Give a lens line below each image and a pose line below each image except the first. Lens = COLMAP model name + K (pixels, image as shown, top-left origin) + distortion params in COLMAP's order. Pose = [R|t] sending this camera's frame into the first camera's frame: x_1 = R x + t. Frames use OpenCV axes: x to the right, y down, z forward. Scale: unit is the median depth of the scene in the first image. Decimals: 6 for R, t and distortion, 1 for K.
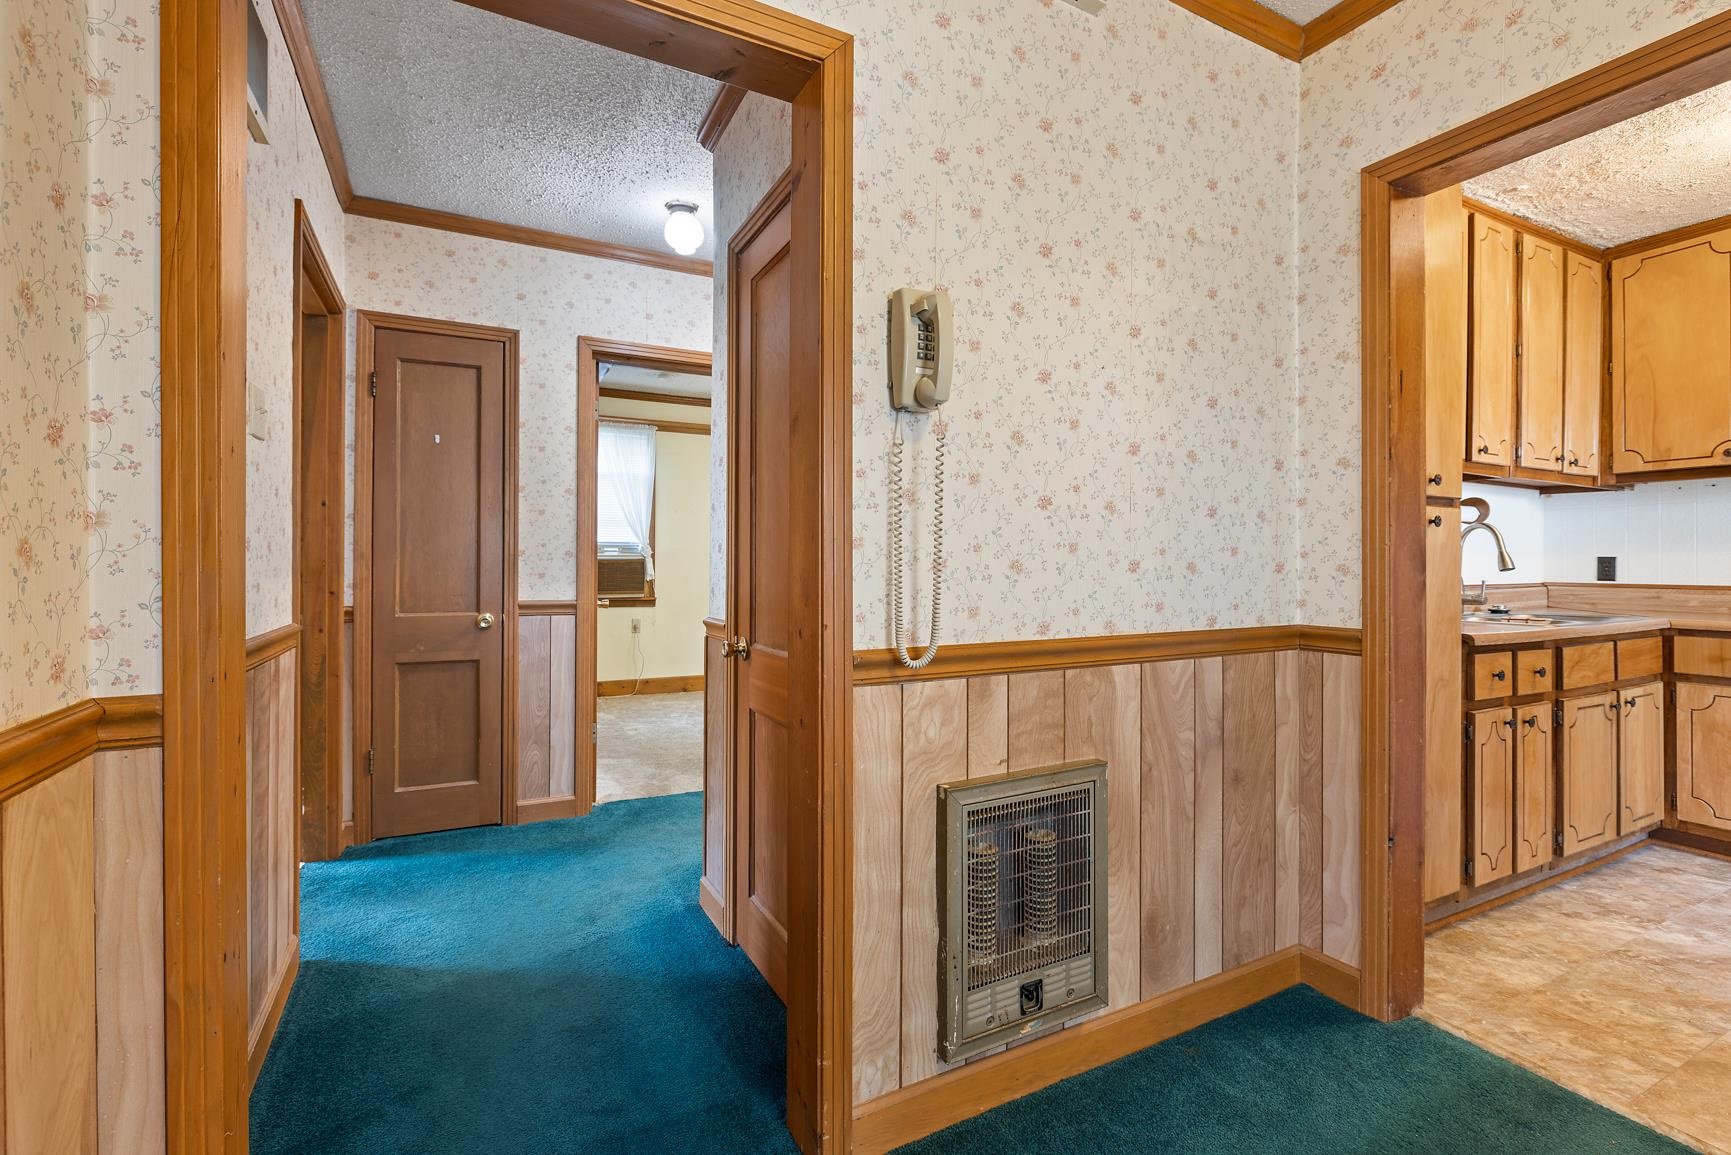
lens RADIAL K [[777.0, 0, 864.6], [0, 777.0, 563.4], [0, 0, 1]] dist [-0.007264, 0.002409]
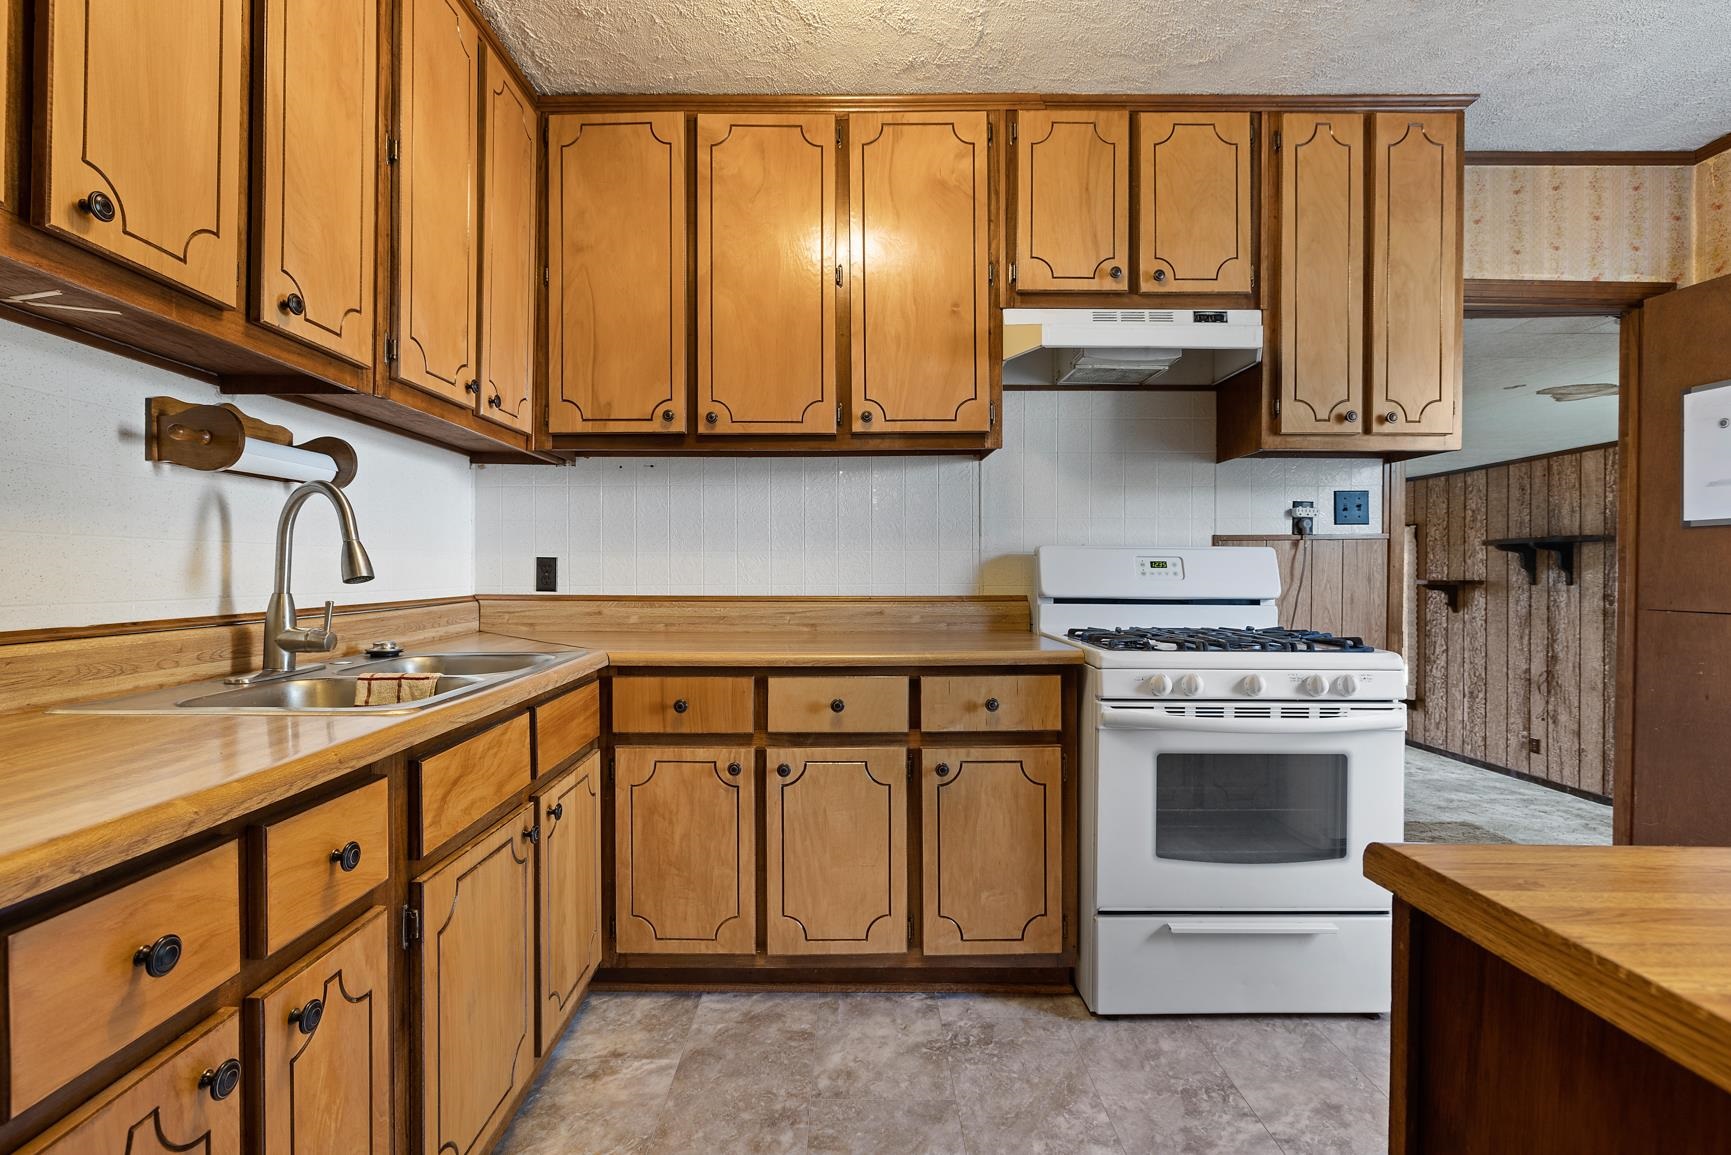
lens RADIAL K [[777.0, 0, 847.7], [0, 777.0, 575.2], [0, 0, 1]] dist [-0.007264, 0.002409]
pose [[0.460444, -0.005289, 0.887673, 0.812042], [-0.004766, 0.999953, 0.008431, 0.000485], [-0.887676, -0.008113, 0.460398, 0.762202]]
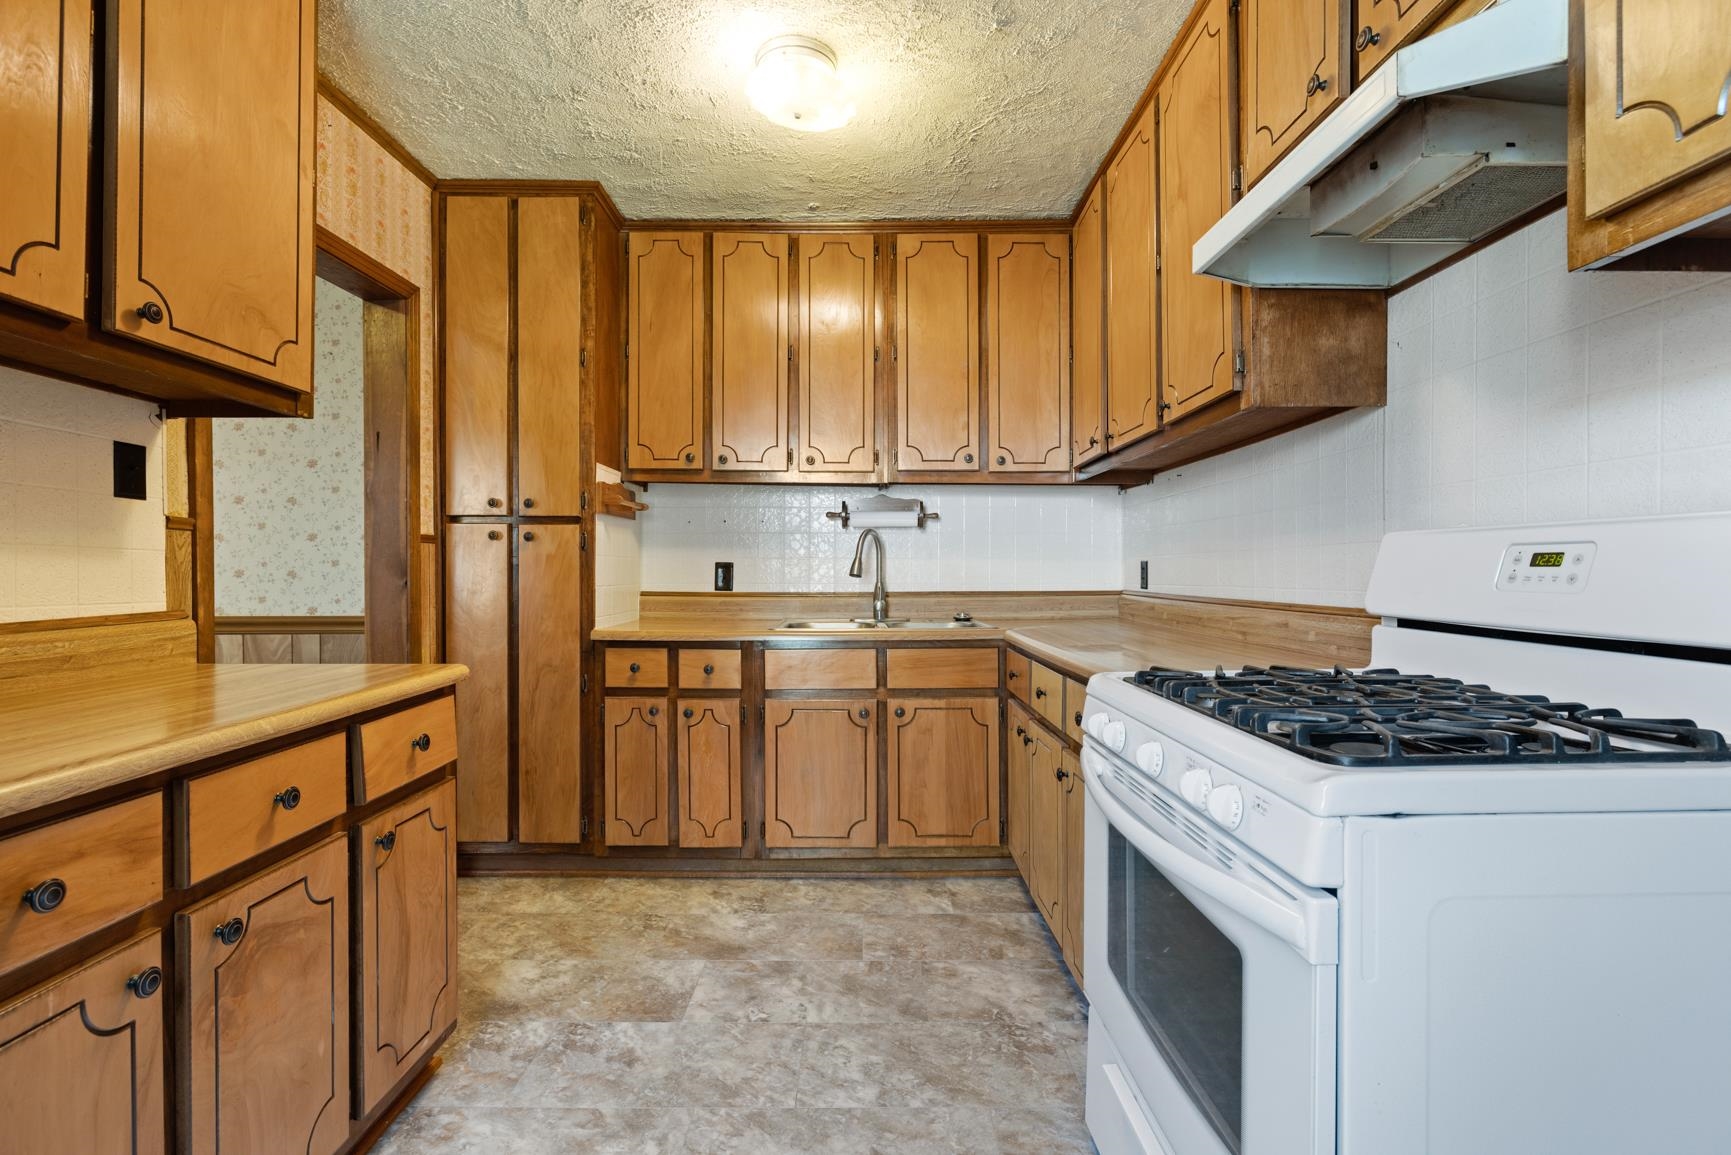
lens RADIAL K [[777.0, 0, 863.0], [0, 777.0, 570.2], [0, 0, 1]] dist [-0.007264, 0.002409]
pose [[0.889694, -0.001288, -0.456555, 1.937541], [0.003263, 0.999988, 0.003538, -0.004210], [0.456545, -0.004638, 0.889688, 0.150802]]
